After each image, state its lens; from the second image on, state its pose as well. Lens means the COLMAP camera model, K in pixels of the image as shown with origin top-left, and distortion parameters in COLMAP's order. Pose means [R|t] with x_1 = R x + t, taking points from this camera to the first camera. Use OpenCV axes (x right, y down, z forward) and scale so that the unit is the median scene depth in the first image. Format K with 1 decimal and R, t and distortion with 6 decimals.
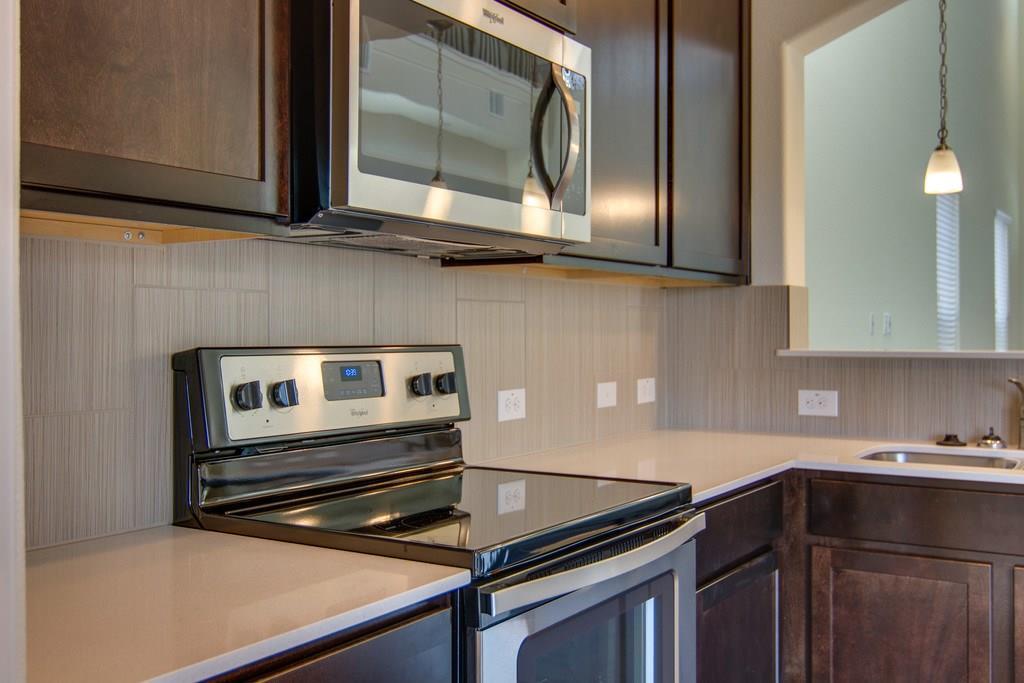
lens RADIAL K [[1051.6, 0, 509.4], [0, 1051.6, 329.4], [0, 0, 1]] dist [0.018436, 0.000000]
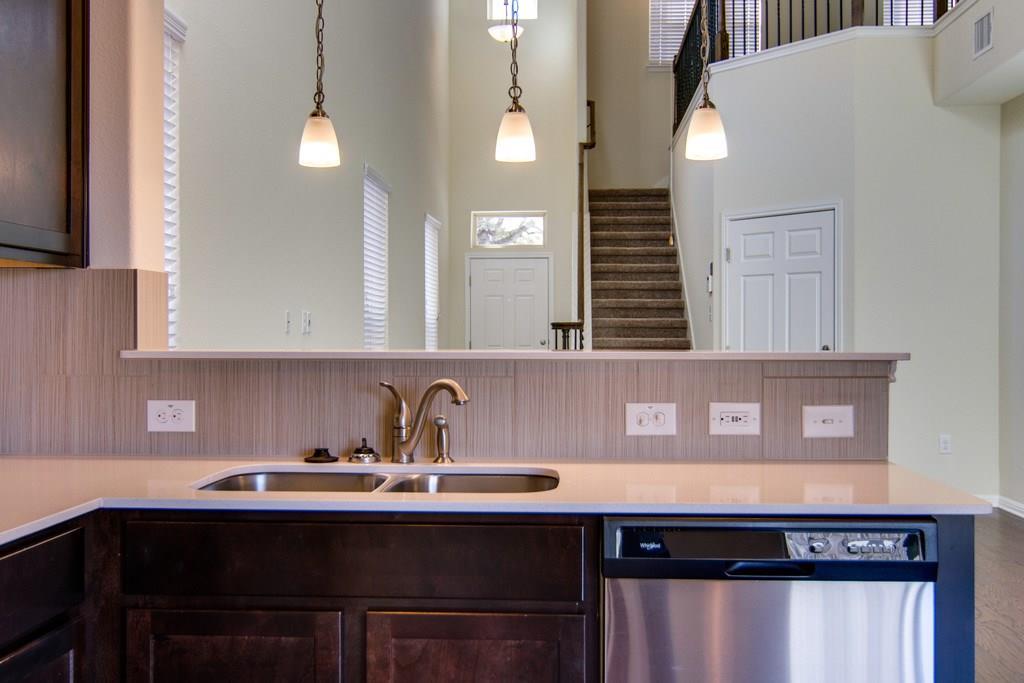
lens RADIAL K [[1051.6, 0, 509.5], [0, 1051.6, 337.9], [0, 0, 1]] dist [0.018436, 0.000000]
pose [[0.881412, 0.000551, 0.472348, 0.143076], [-0.003953, 0.999973, 0.006209, 0.004231], [-0.472332, -0.007340, 0.881390, 0.170642]]
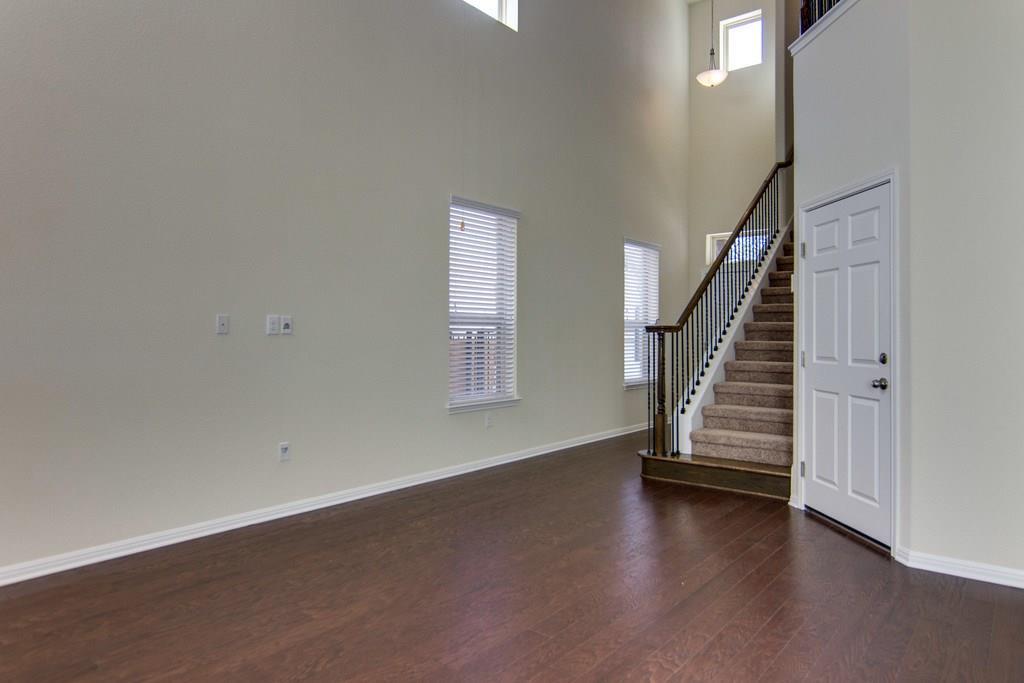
lens RADIAL K [[653.3, 0, 534.7], [0, 653.3, 325.2], [0, 0, 1]] dist [0.016683, 0.000174]
pose [[0.994562, 0.007086, -0.103906, 1.305241], [-0.008226, 0.999911, -0.010541, 0.001017], [0.103822, 0.011338, 0.994531, 0.655868]]
